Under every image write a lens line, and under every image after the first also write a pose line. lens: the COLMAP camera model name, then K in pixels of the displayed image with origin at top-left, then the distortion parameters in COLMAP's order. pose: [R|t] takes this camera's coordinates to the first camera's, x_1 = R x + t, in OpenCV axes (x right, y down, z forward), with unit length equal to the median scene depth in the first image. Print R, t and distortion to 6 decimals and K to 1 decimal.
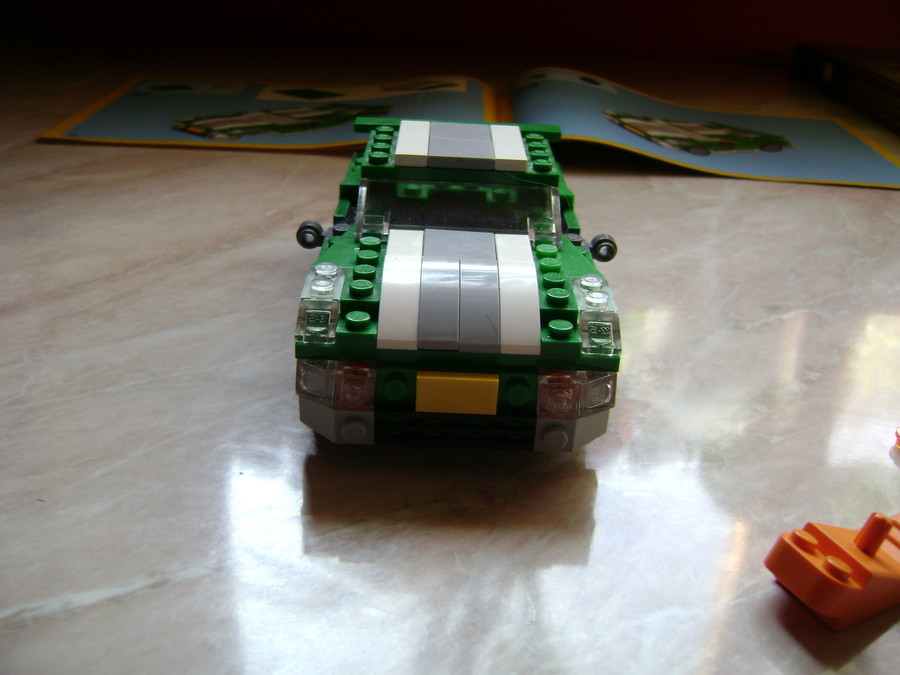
lens RADIAL K [[922.2, 0, 447.9], [0, 922.2, 337.7], [0, 0, 1]] dist [-0.178426, 0.101009]
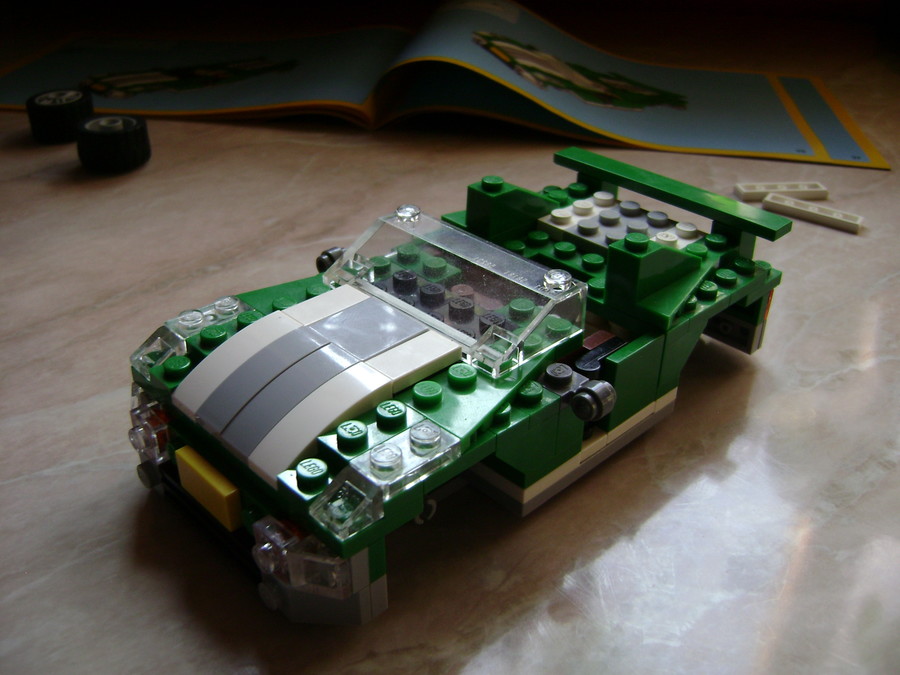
lens RADIAL K [[924.4, 0, 448.5], [0, 924.4, 338.9], [0, 0, 1]] dist [-0.183068, 0.117936]
pose [[0.997036, 0.010426, -0.076231, 0.053490], [-0.005251, 0.997687, 0.067771, -0.099273], [0.076761, -0.067170, 0.994784, 0.146332]]
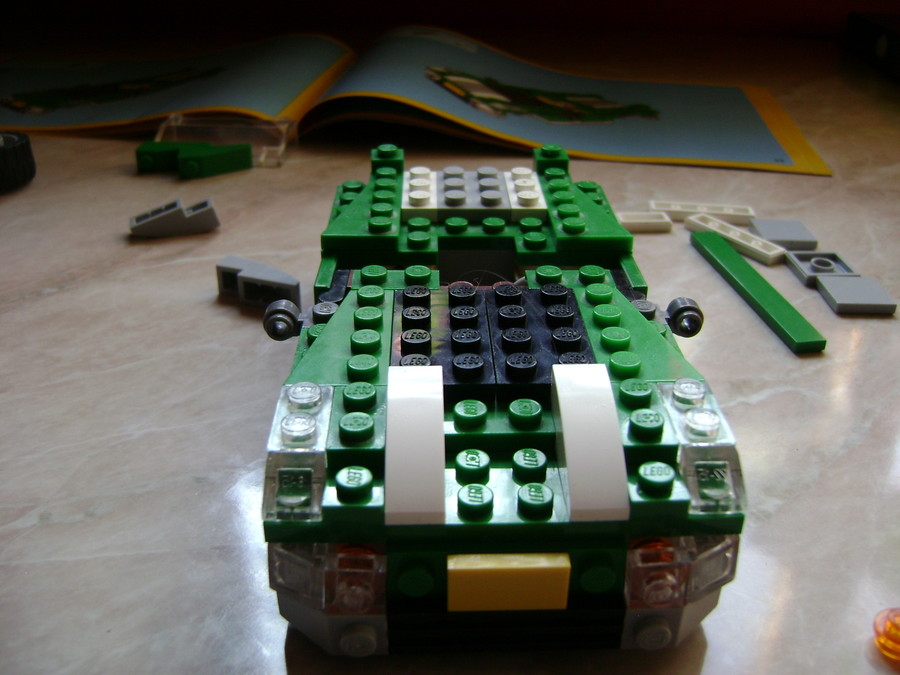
lens RADIAL K [[922.2, 0, 447.9], [0, 922.2, 337.7], [0, 0, 1]] dist [-0.178426, 0.101009]
pose [[0.996365, 0.007461, -0.084855, 0.186396], [-0.005256, 0.999643, 0.026183, -0.086387], [0.085020, -0.025641, 0.996049, 0.256726]]
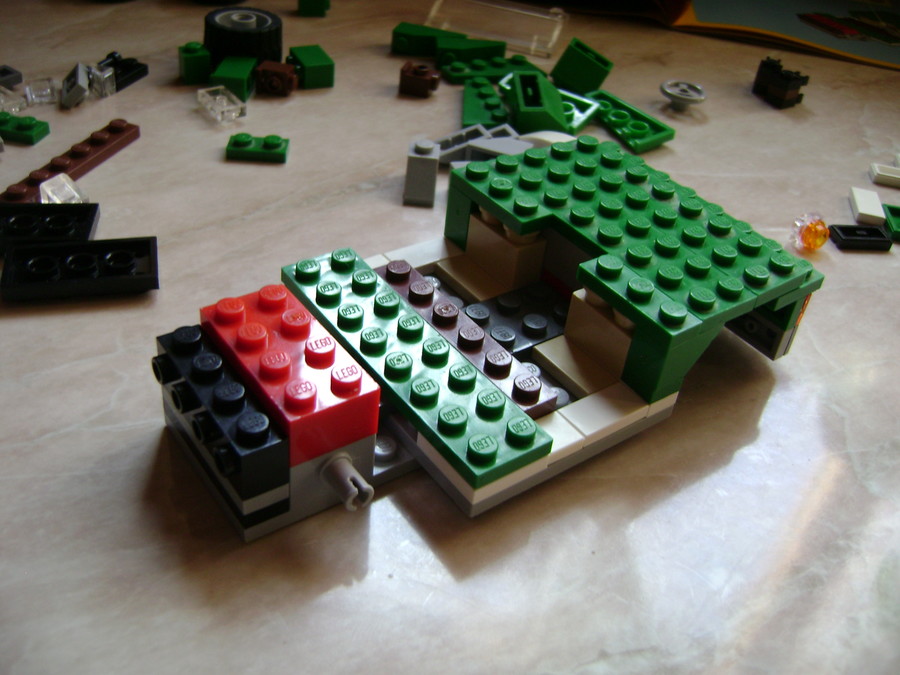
lens RADIAL K [[922.2, 0, 447.9], [0, 922.2, 337.7], [0, 0, 1]] dist [-0.178426, 0.101009]
pose [[0.989438, 0.123208, -0.076369, -0.097754], [-0.107963, 0.977920, 0.178933, -0.130147], [0.096729, -0.168798, 0.980893, 0.189585]]
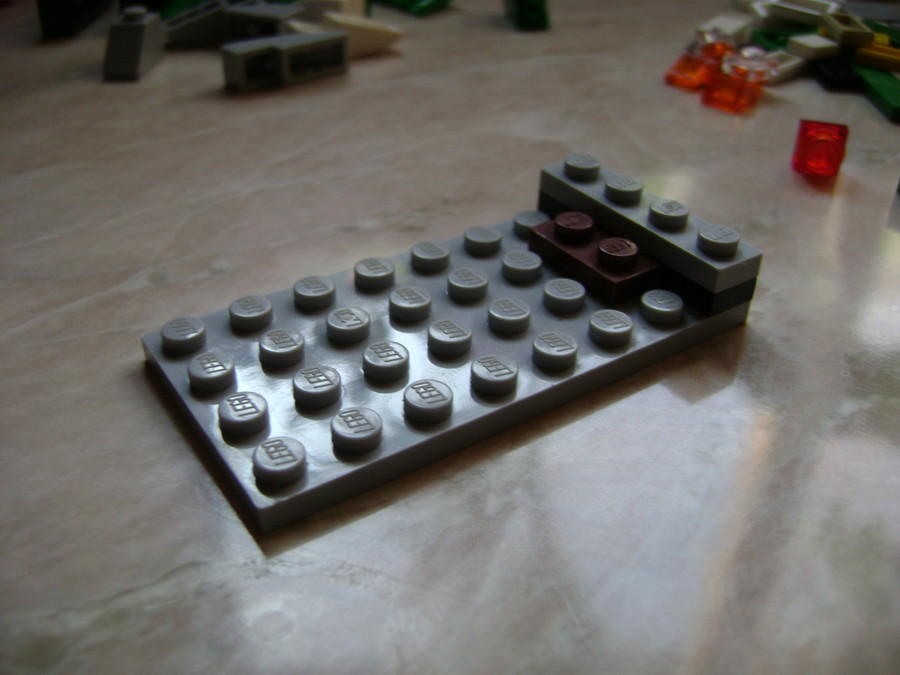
lens RADIAL K [[919.5, 0, 447.1], [0, 919.5, 337.0], [0, 0, 1]] dist [-0.179122, 0.091249]
pose [[0.999333, -0.036390, -0.003014, 0.023281], [0.036489, 0.992136, 0.119728, 0.024192], [-0.001367, -0.119758, 0.992802, 0.361422]]
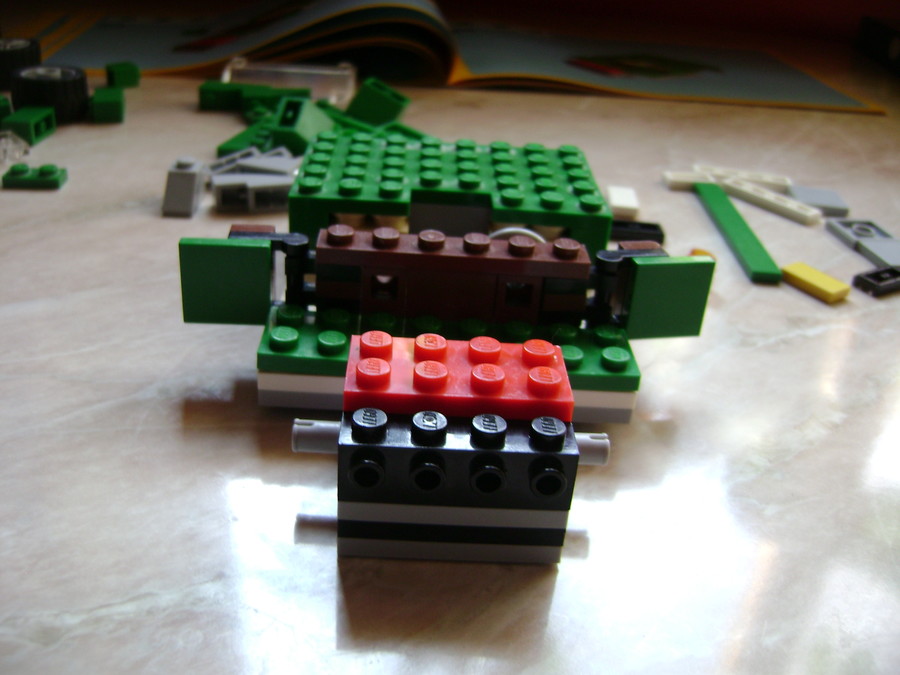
lens RADIAL K [[919.5, 0, 447.1], [0, 919.5, 337.0], [0, 0, 1]] dist [-0.179122, 0.091249]
pose [[0.996486, 0.063015, -0.055183, 0.102498], [-0.061533, 0.997708, 0.028162, -0.021389], [0.056831, -0.024668, 0.998079, 0.207595]]
